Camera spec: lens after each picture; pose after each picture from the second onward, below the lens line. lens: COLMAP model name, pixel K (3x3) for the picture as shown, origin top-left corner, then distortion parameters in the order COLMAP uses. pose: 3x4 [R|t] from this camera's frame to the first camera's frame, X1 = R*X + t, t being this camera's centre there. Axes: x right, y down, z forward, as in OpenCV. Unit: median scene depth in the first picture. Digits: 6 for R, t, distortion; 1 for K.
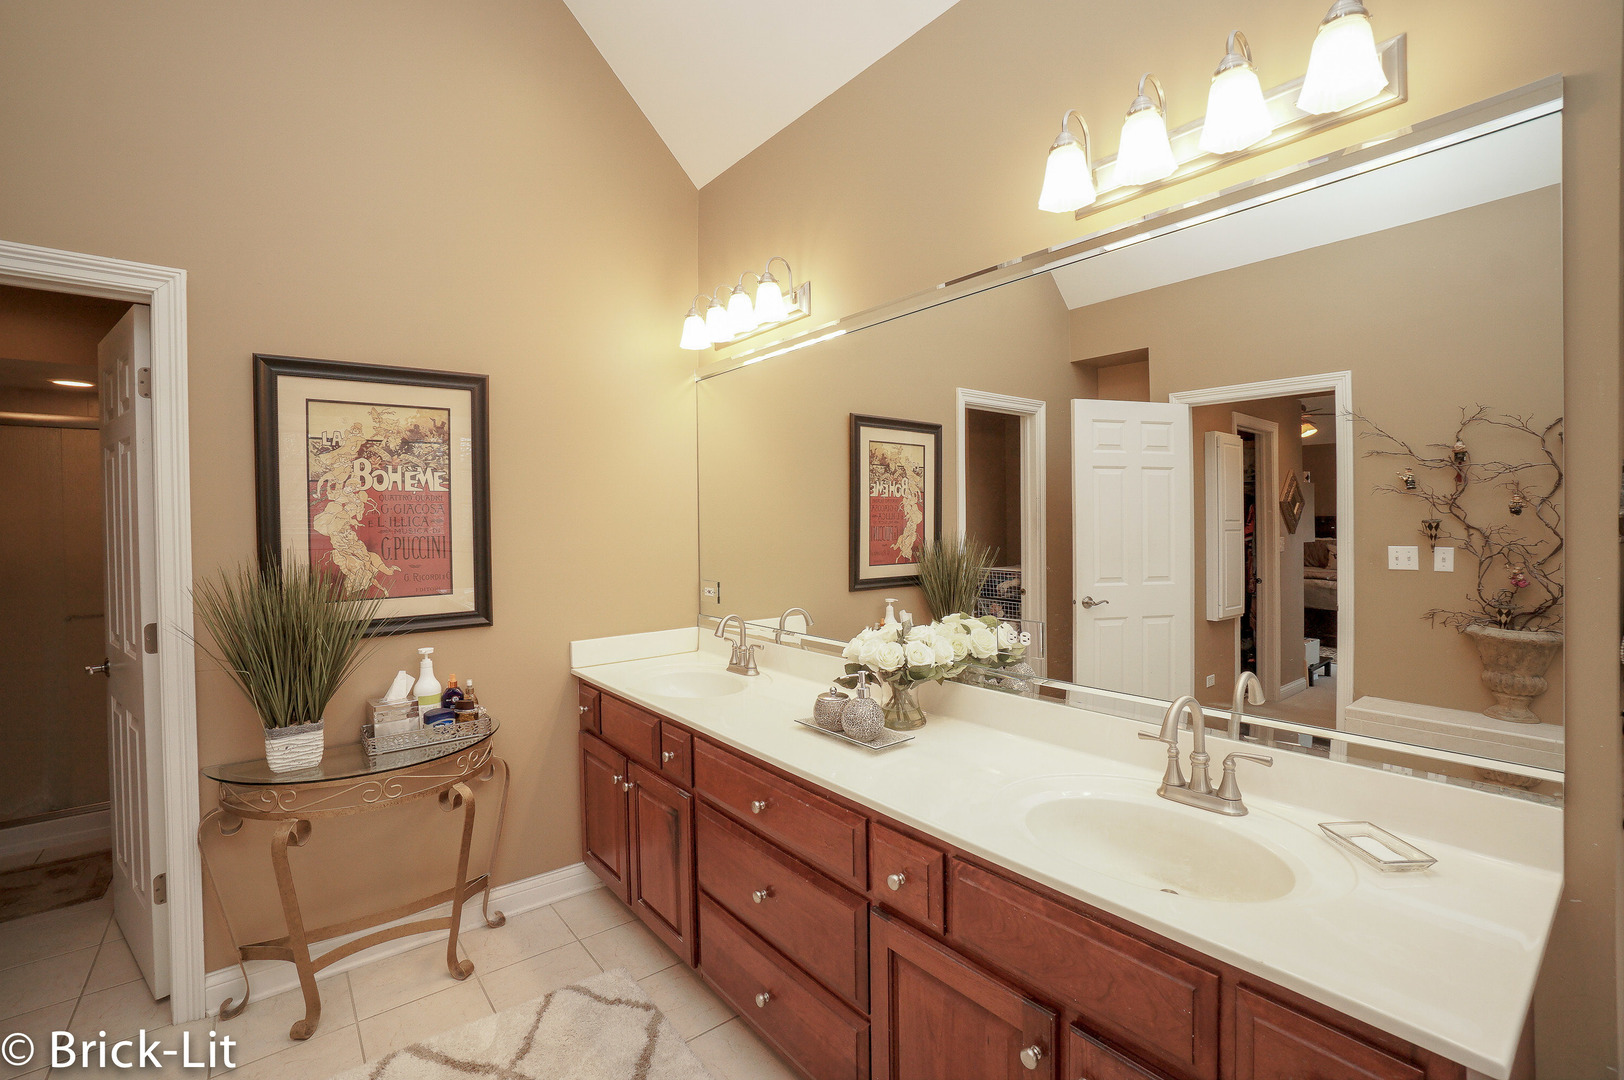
lens RADIAL K [[713.1, 0, 806.4], [0, 713.1, 528.1], [0, 0, 1]] dist [-0.044539, 0.010503]
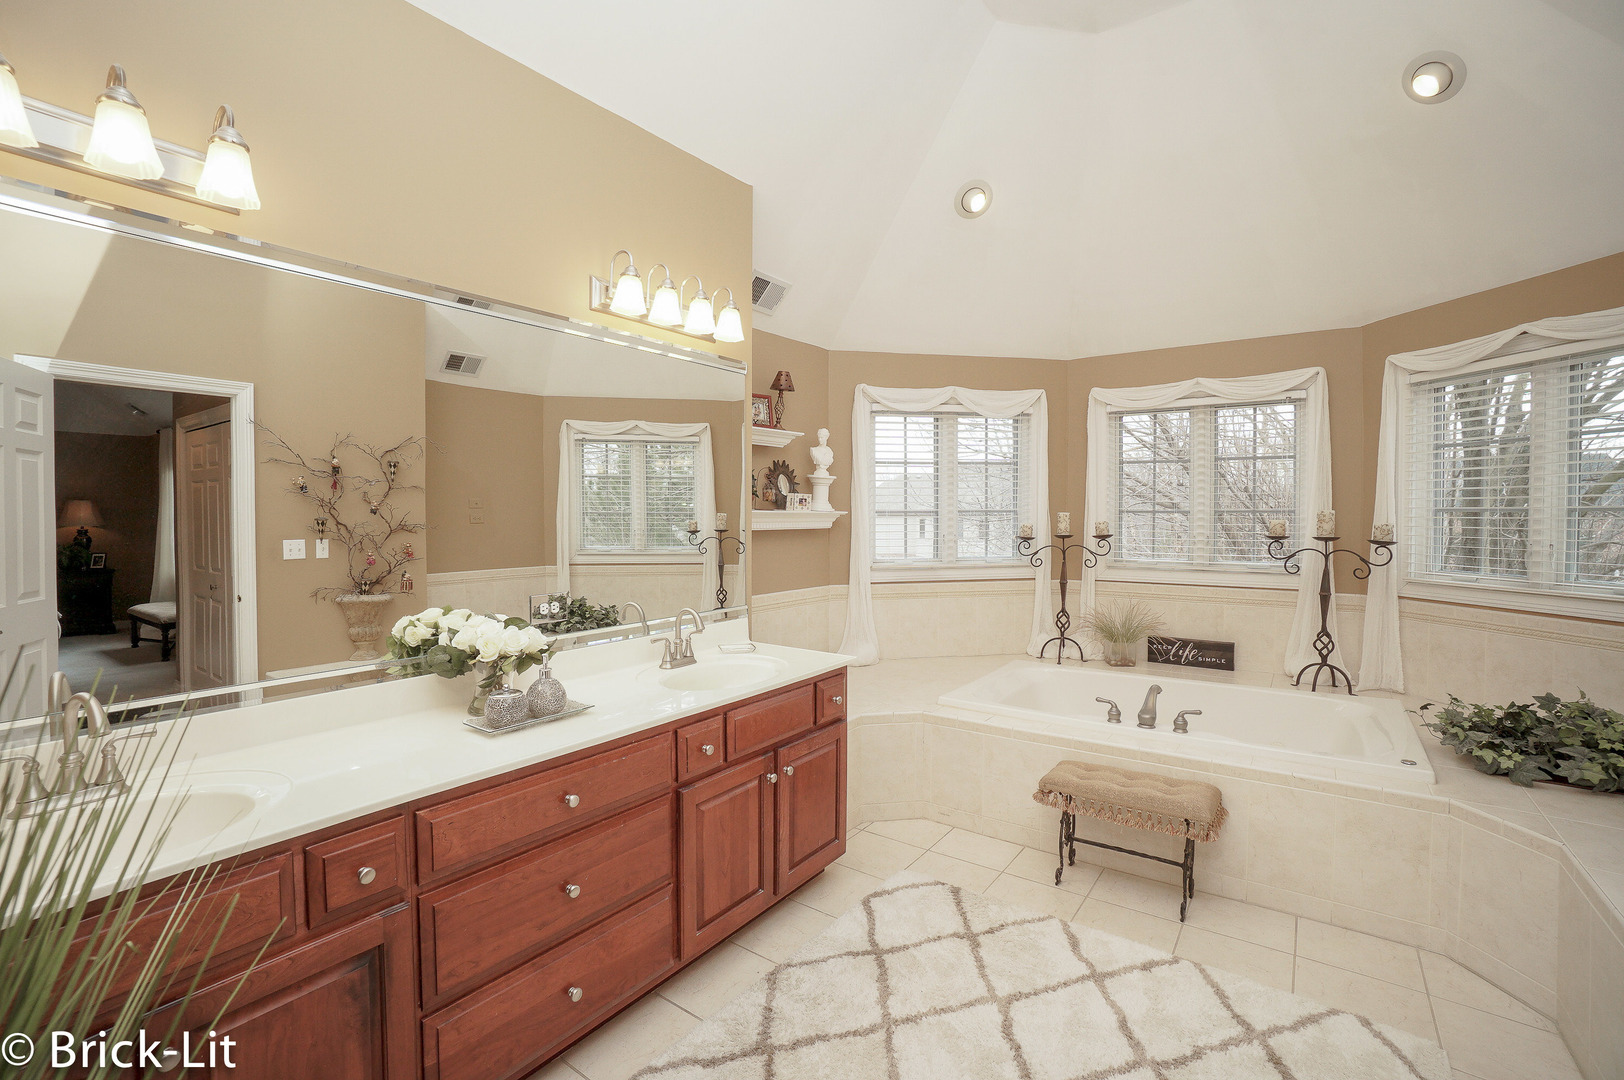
lens RADIAL K [[713.1, 0, 806.6], [0, 713.1, 531.0], [0, 0, 1]] dist [-0.044539, 0.010503]
pose [[-0.274181, -0.015952, 0.961546, -0.588435], [0.013993, 0.999690, 0.020575, -0.001894], [-0.961576, 0.019096, -0.273873, 0.500274]]
